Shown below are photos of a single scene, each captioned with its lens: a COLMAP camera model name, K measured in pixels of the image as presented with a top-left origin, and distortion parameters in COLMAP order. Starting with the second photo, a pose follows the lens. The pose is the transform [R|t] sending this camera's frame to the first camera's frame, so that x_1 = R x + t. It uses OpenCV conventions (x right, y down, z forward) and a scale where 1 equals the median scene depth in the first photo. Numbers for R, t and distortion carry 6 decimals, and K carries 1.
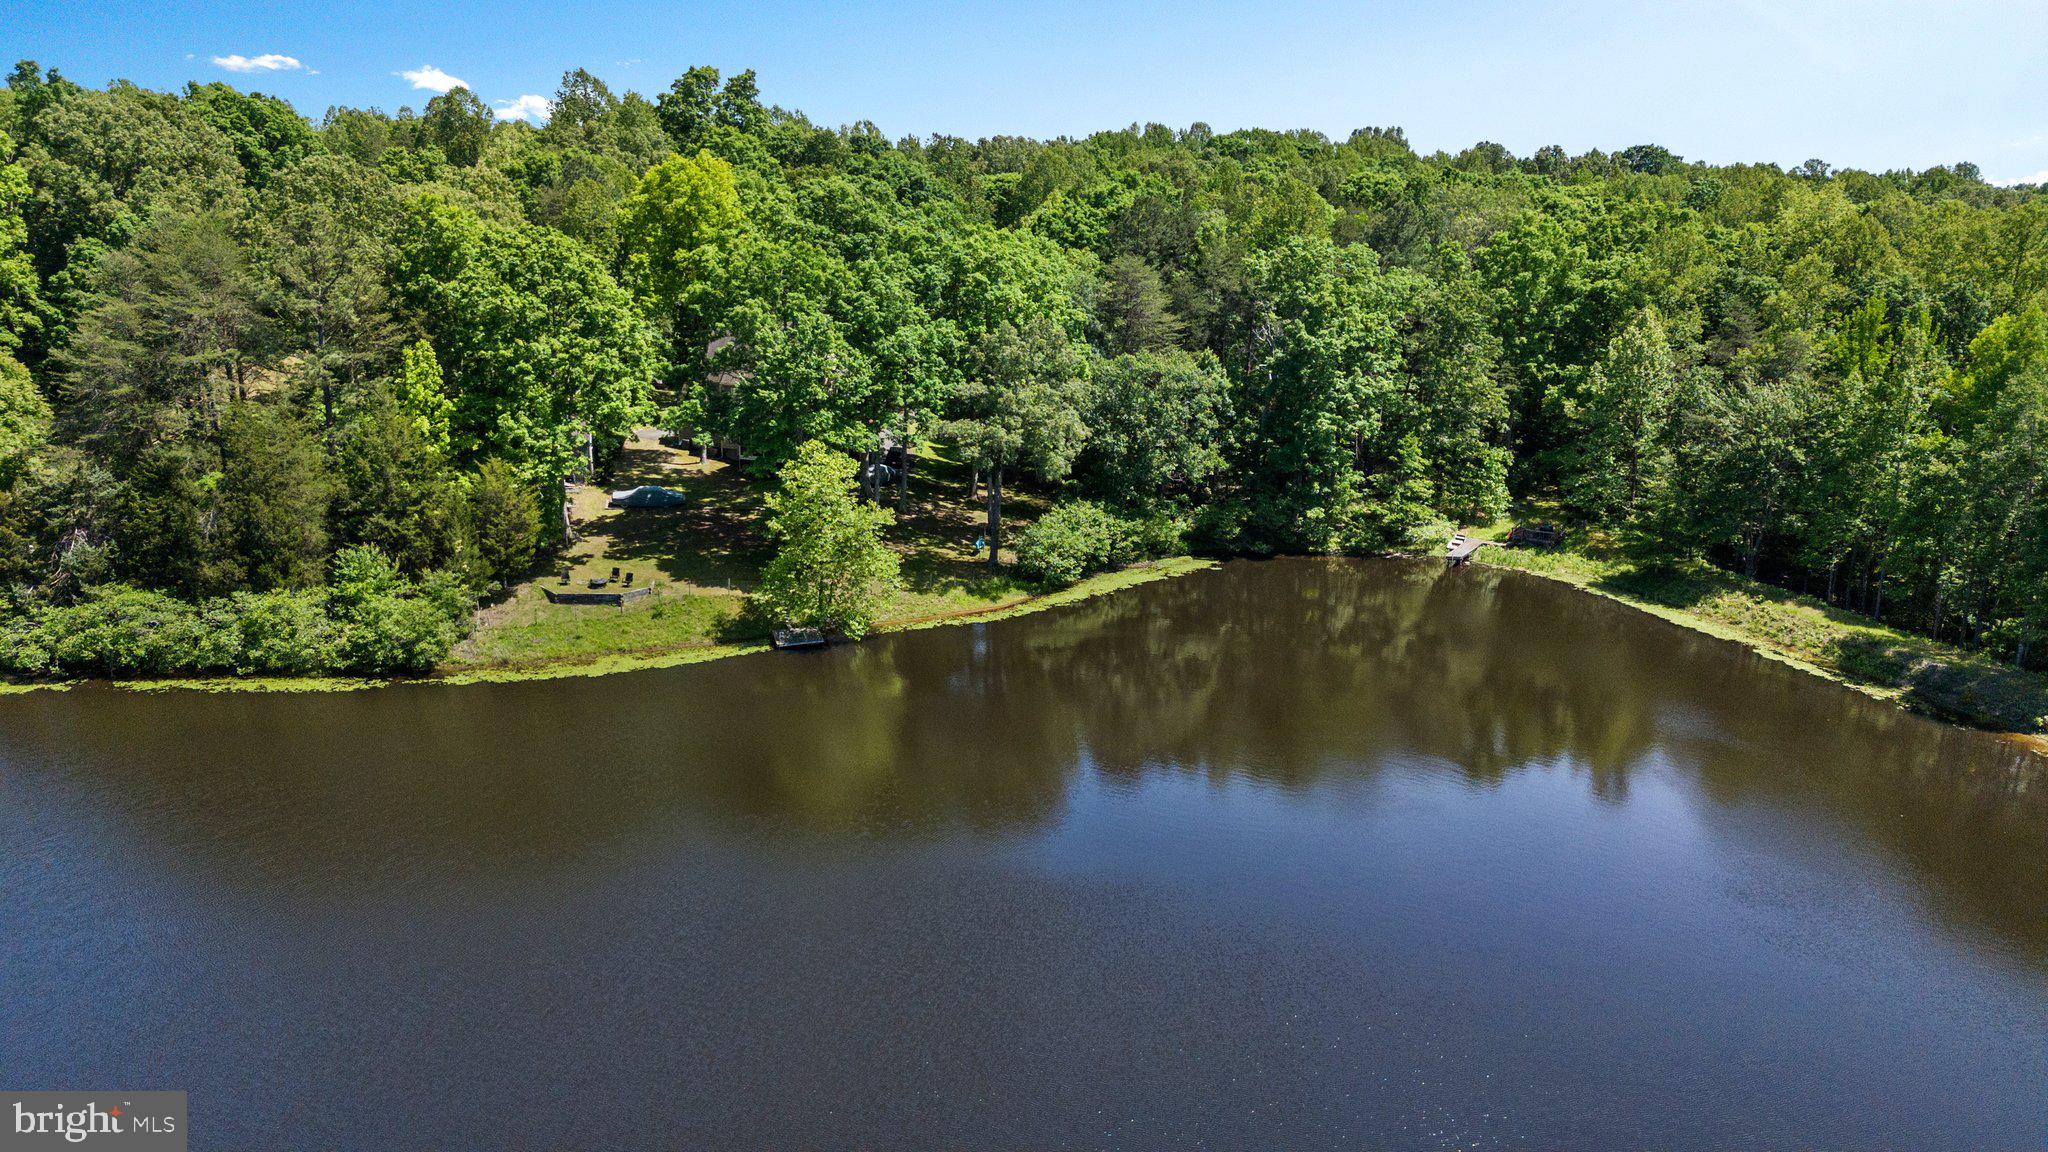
lens RADIAL K [[1475.9, 0, 1025.9], [0, 1475.9, 588.4], [0, 0, 1]] dist [0.069113, -0.070049]
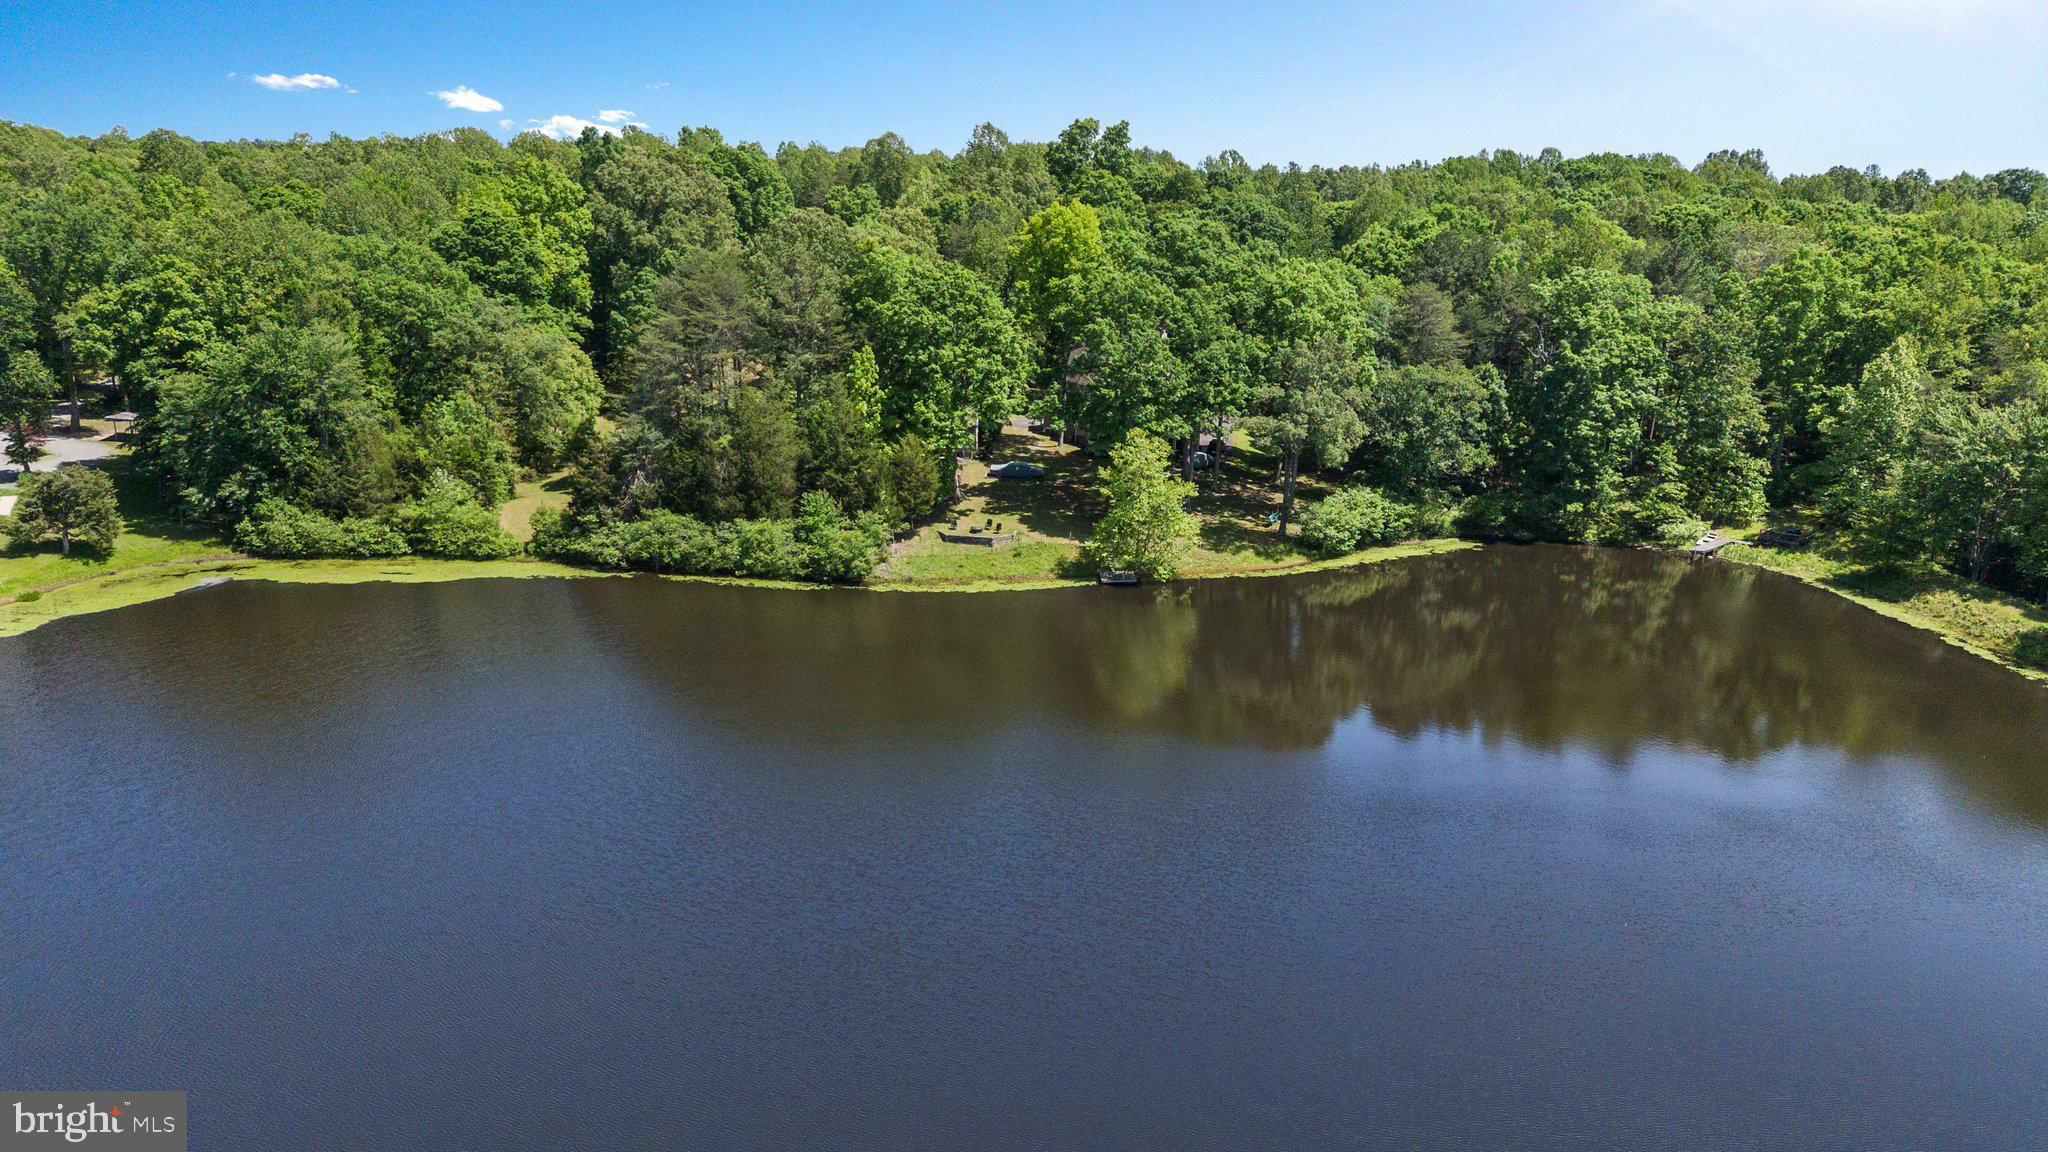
lens RADIAL K [[1475.9, 0, 1047.4], [0, 1475.9, 599.2], [0, 0, 1]] dist [0.069113, -0.070049]
pose [[0.971974, 0.060635, -0.227132, 0.078848], [-0.059873, 0.998153, 0.010249, 0.040774], [0.227334, 0.003637, 0.973810, -0.277034]]
